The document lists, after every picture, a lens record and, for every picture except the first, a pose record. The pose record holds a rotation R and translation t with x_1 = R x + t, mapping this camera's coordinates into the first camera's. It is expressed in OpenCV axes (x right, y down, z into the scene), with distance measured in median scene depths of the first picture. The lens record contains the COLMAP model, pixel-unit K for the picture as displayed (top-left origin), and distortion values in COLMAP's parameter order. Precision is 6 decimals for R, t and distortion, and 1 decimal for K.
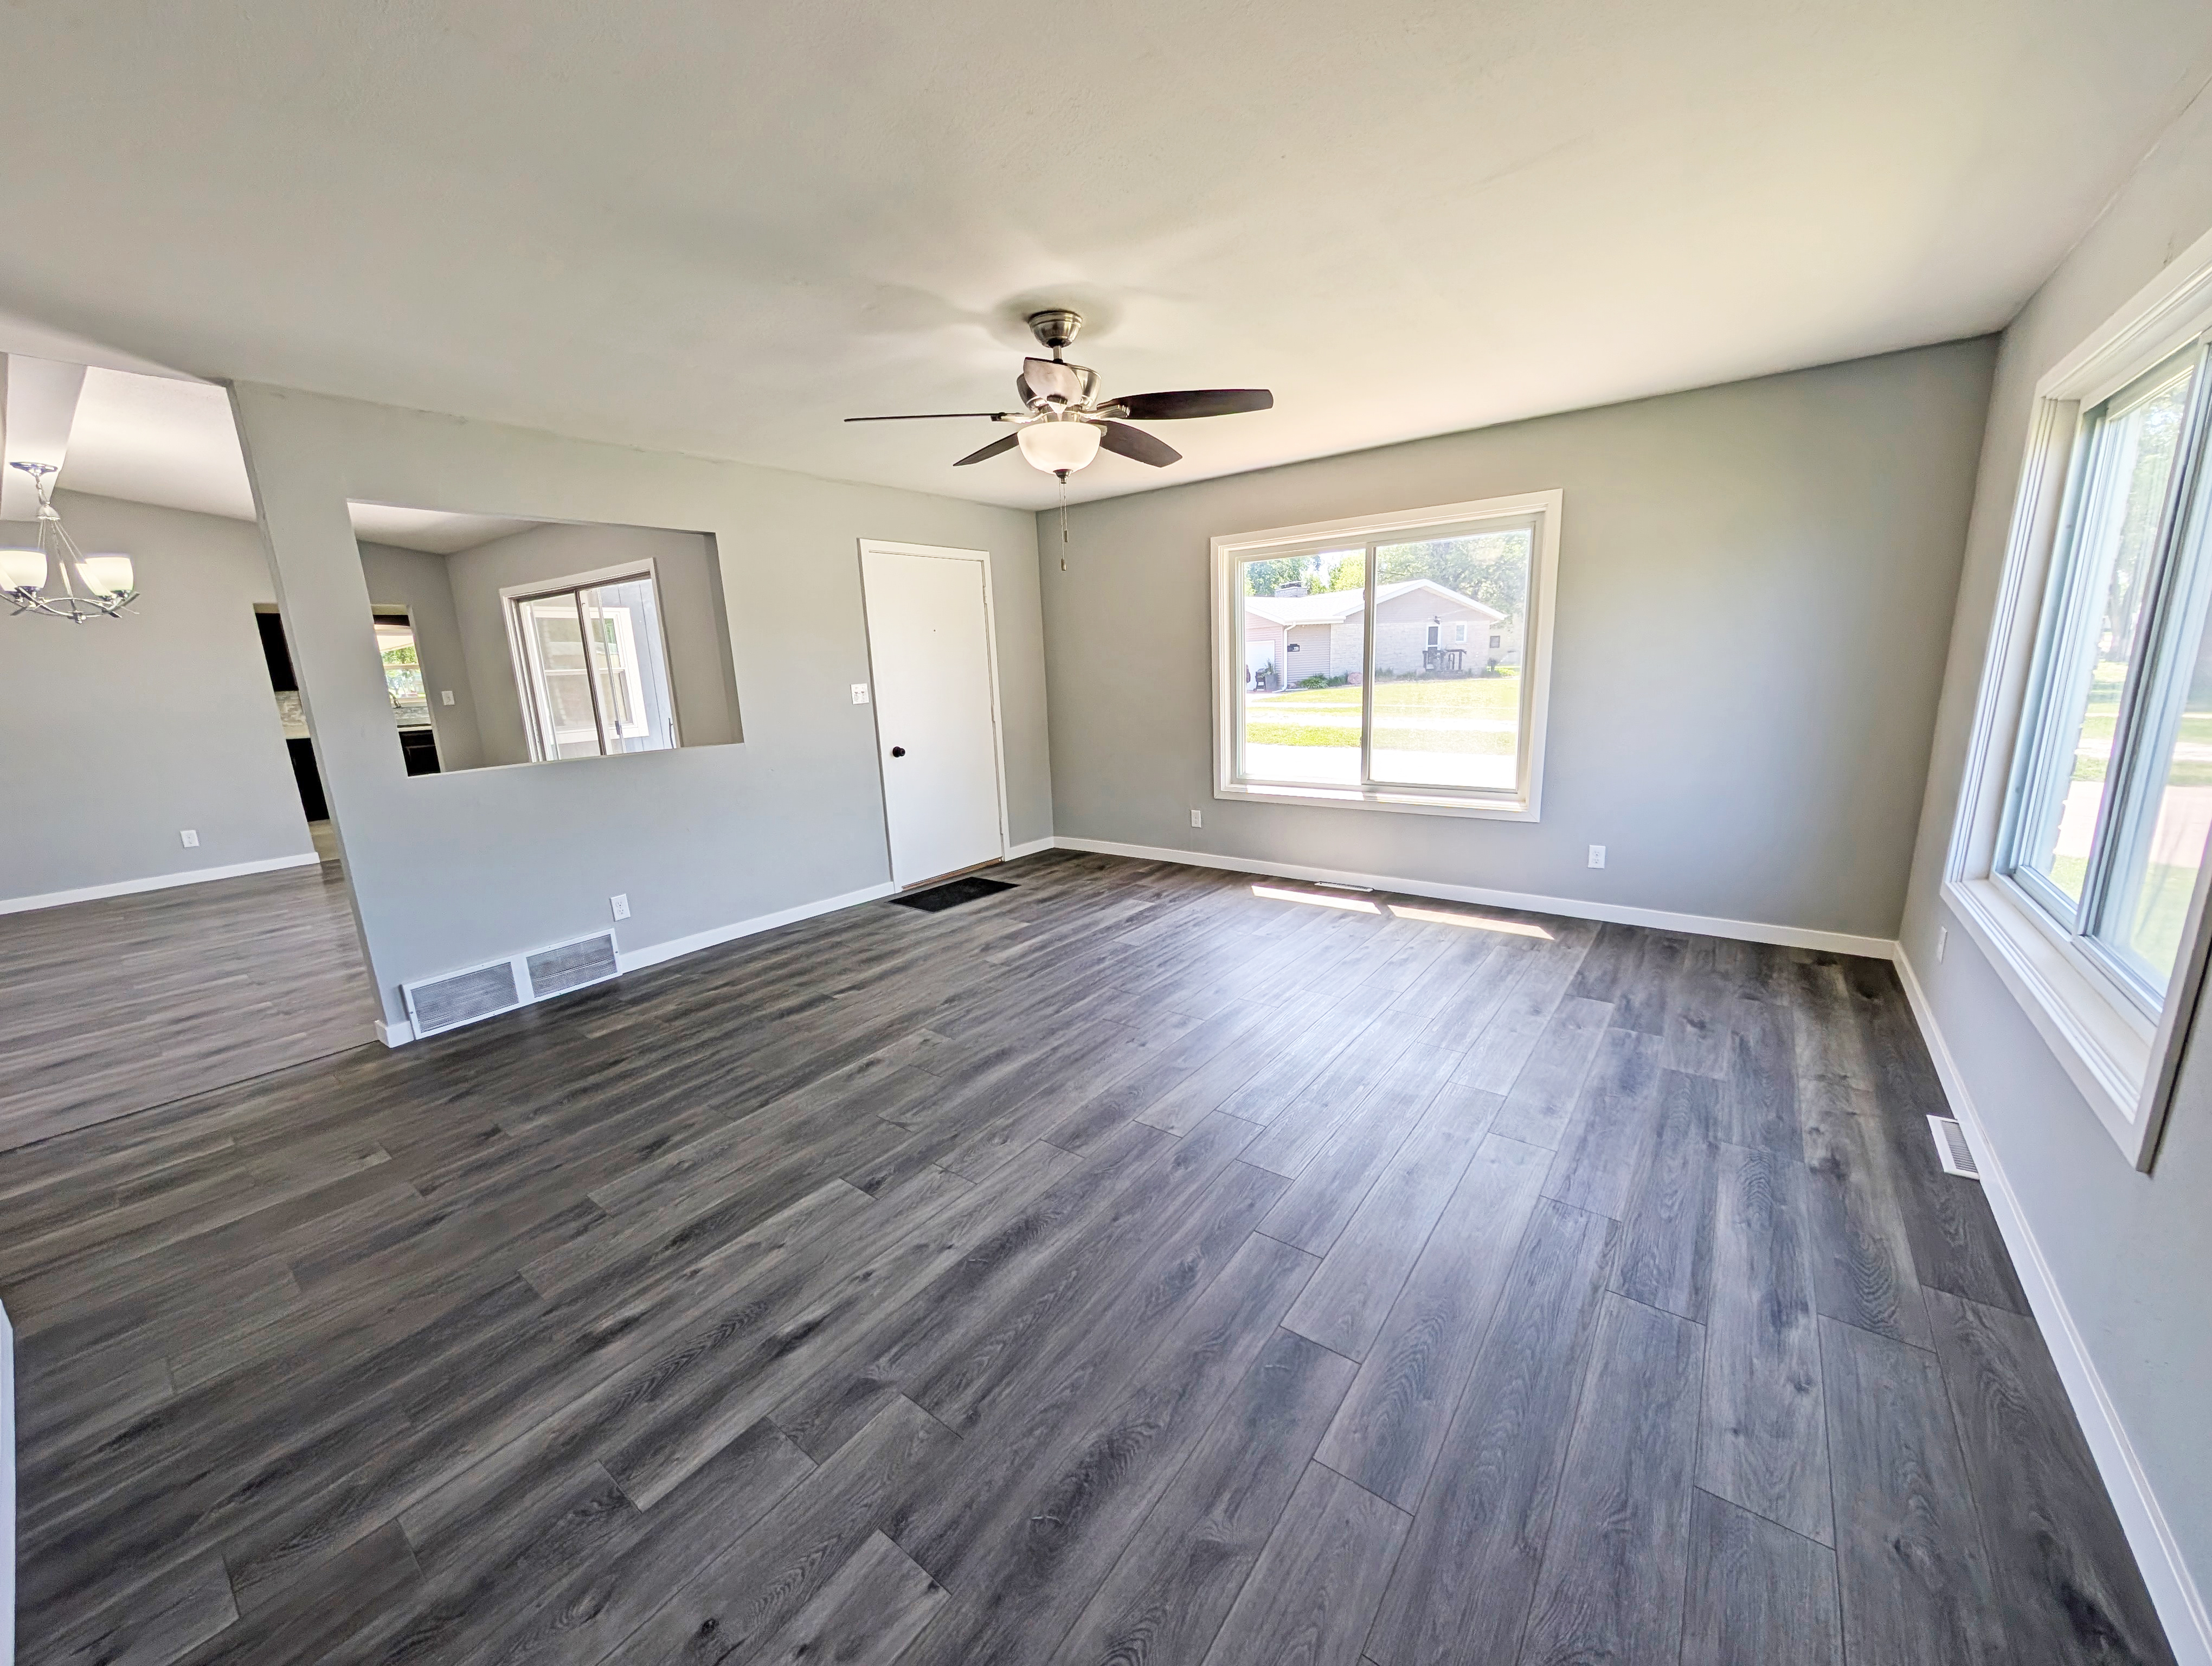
lens RADIAL K [[836.2, 0, 1105.0], [0, 836.2, 839.9], [0, 0, 1]] dist [0.001358, -0.000253]
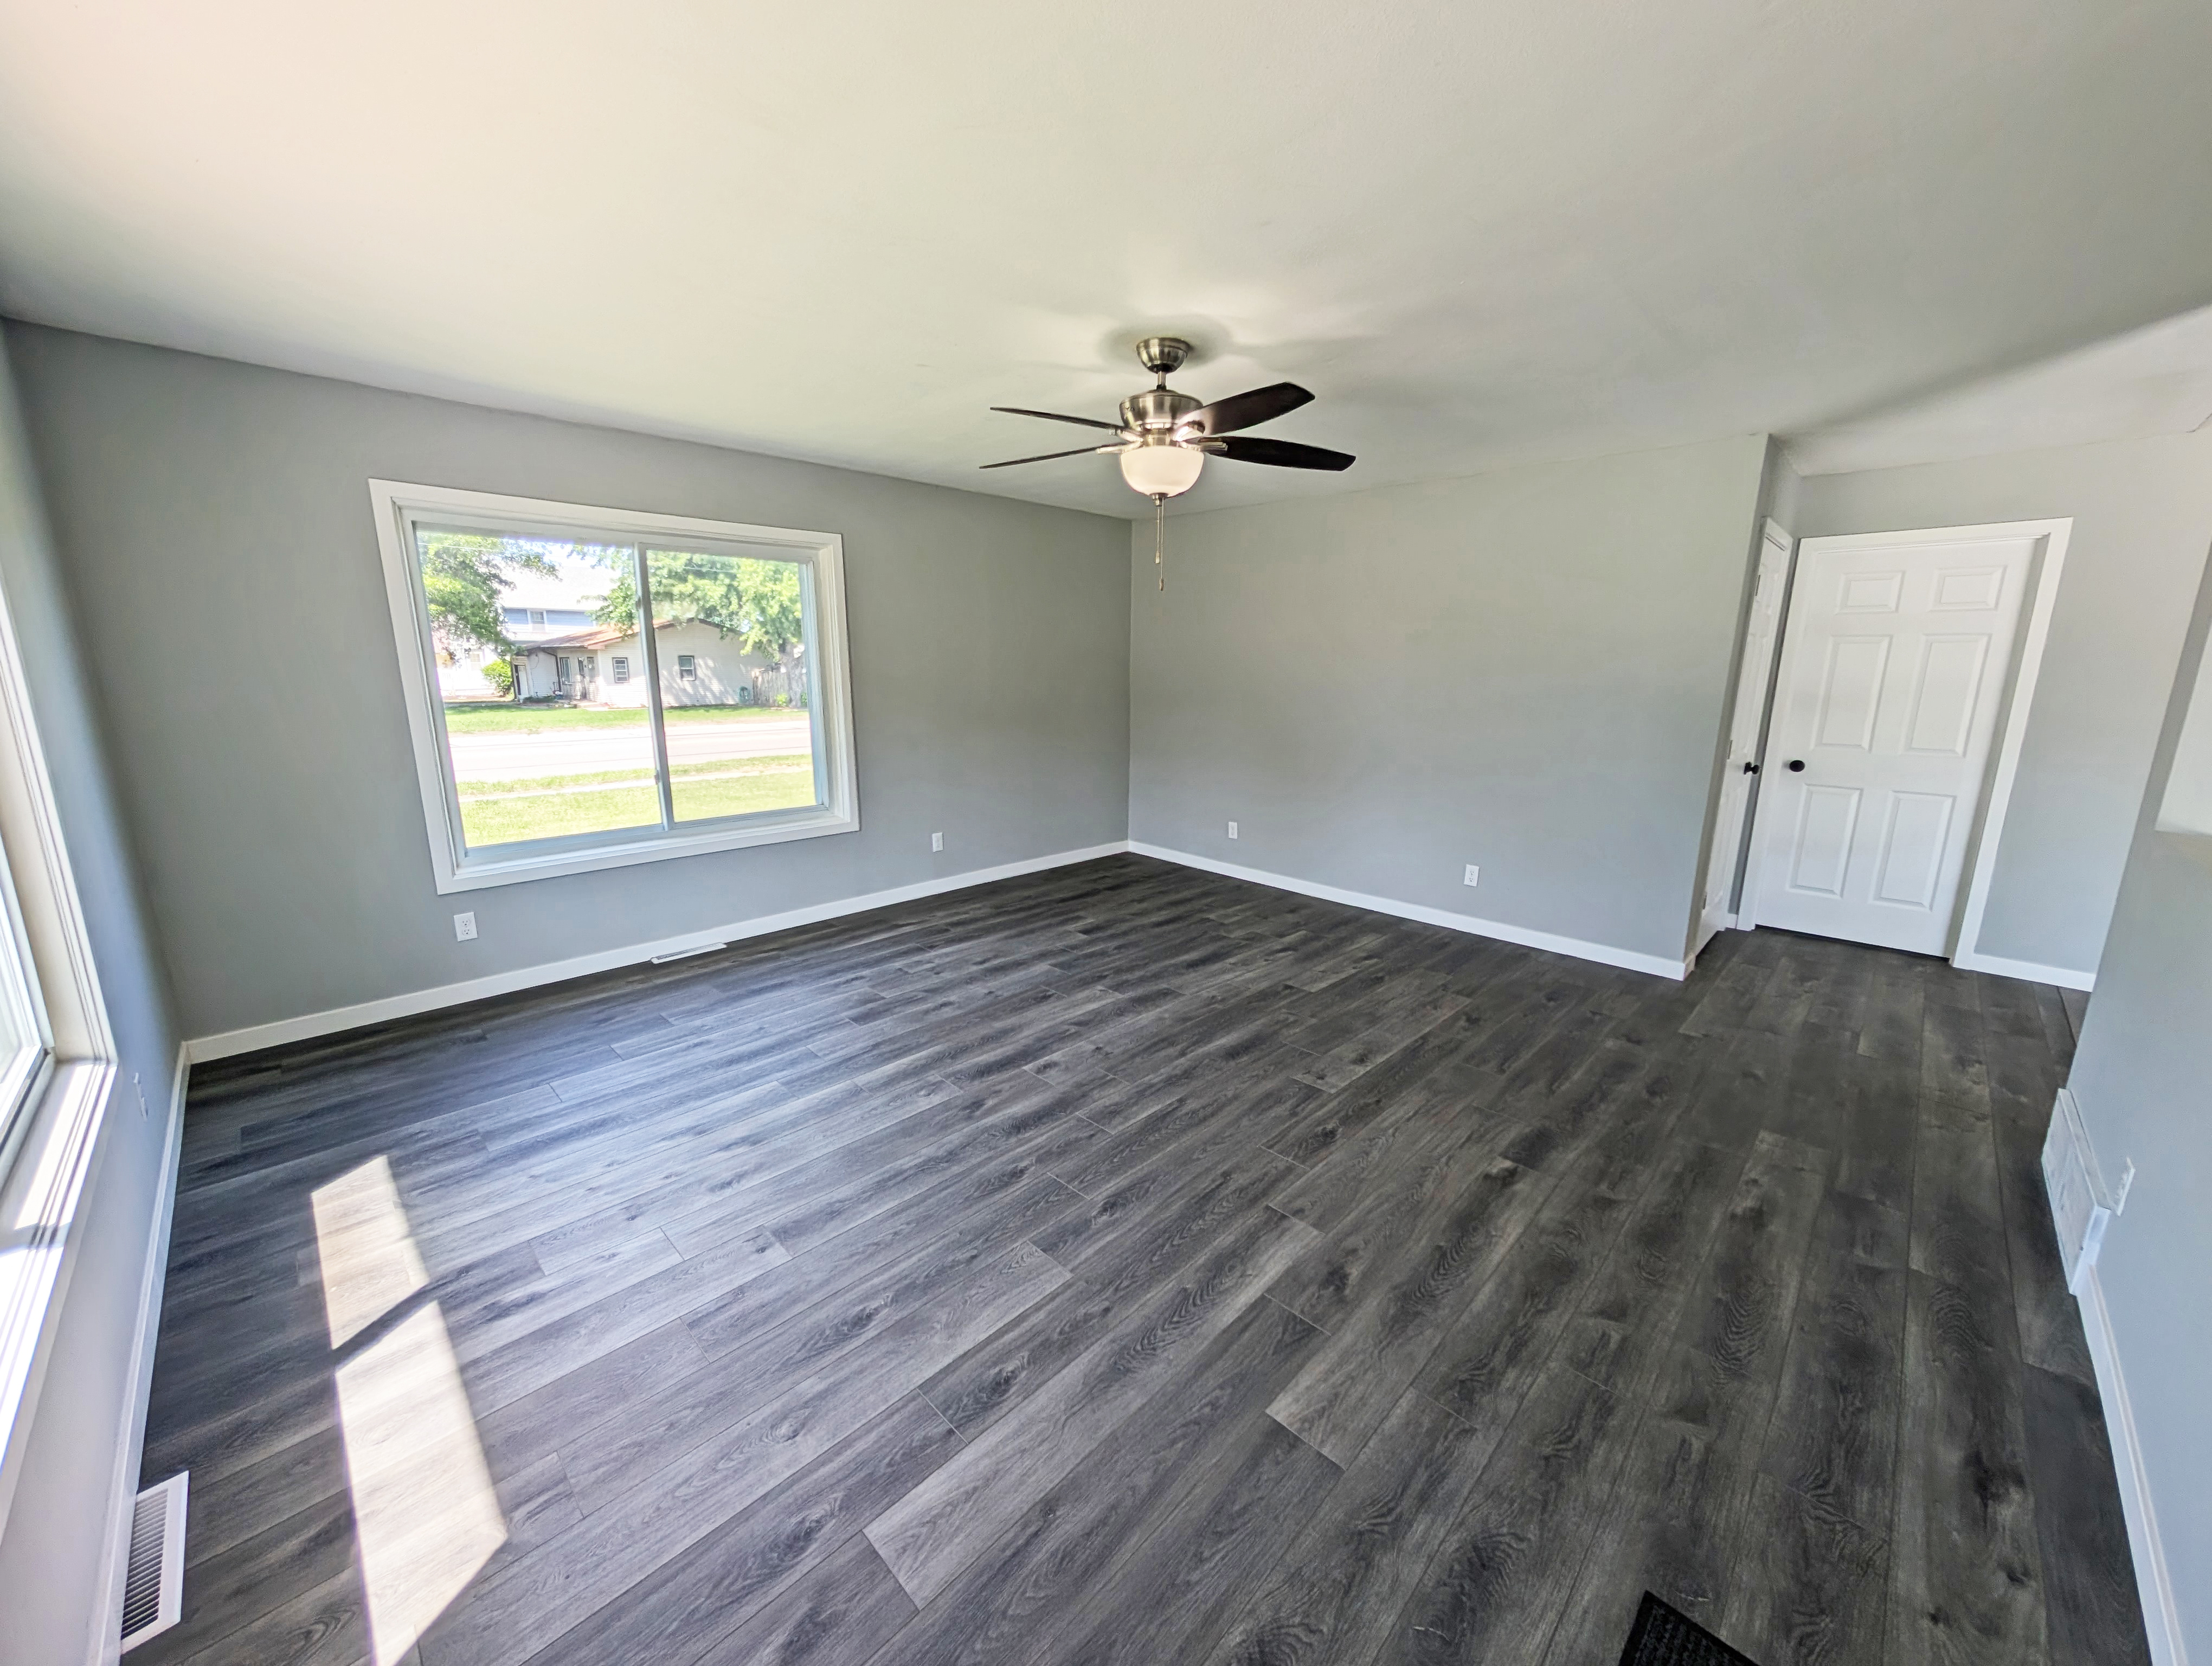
lens RADIAL K [[836.2, 0, 1105.0], [0, 836.2, 839.9], [0, 0, 1]] dist [0.001358, -0.000253]
pose [[-0.991625, 0.004422, 0.129076, -0.086179], [0.056596, 0.913222, 0.403514, -0.357191], [-0.116090, 0.407439, -0.905824, 1.590530]]
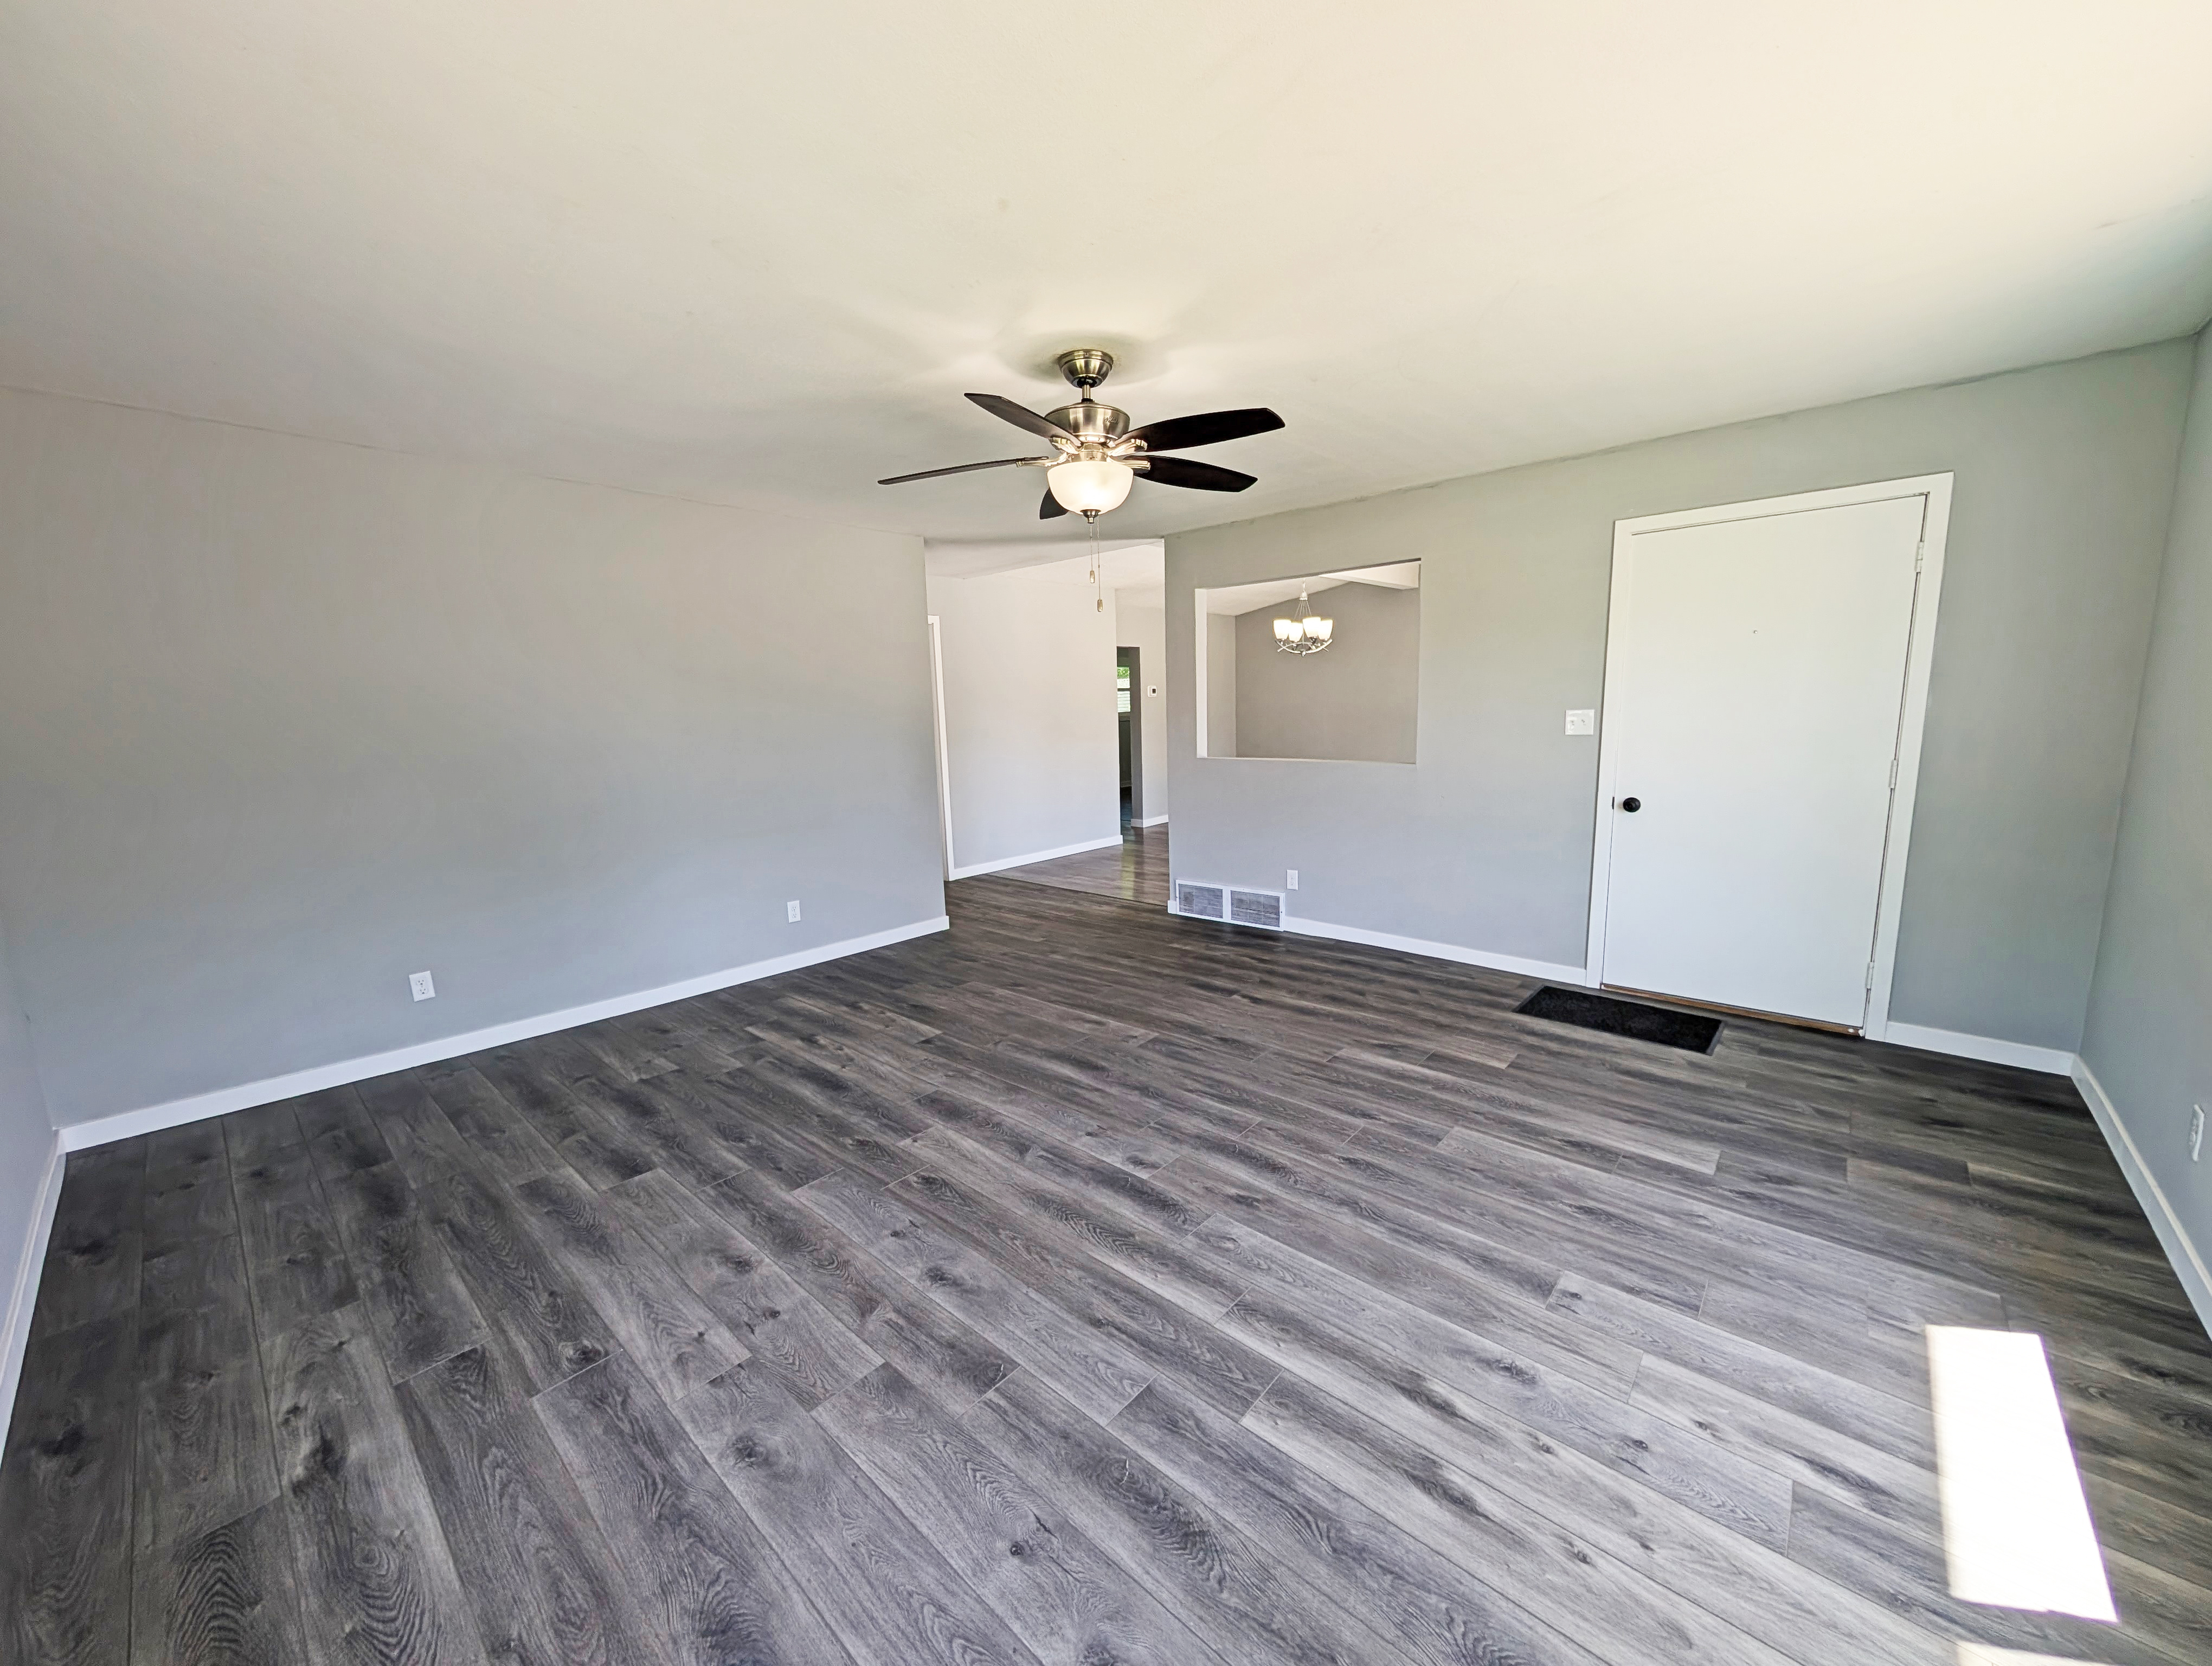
lens RADIAL K [[836.2, 0, 1105.0], [0, 836.2, 839.9], [0, 0, 1]] dist [0.001358, -0.000253]
pose [[-0.075743, 0.200267, -0.976809, 0.737826], [-0.181121, 0.960564, 0.210981, -0.214621], [0.980540, 0.192901, -0.036483, 0.855282]]
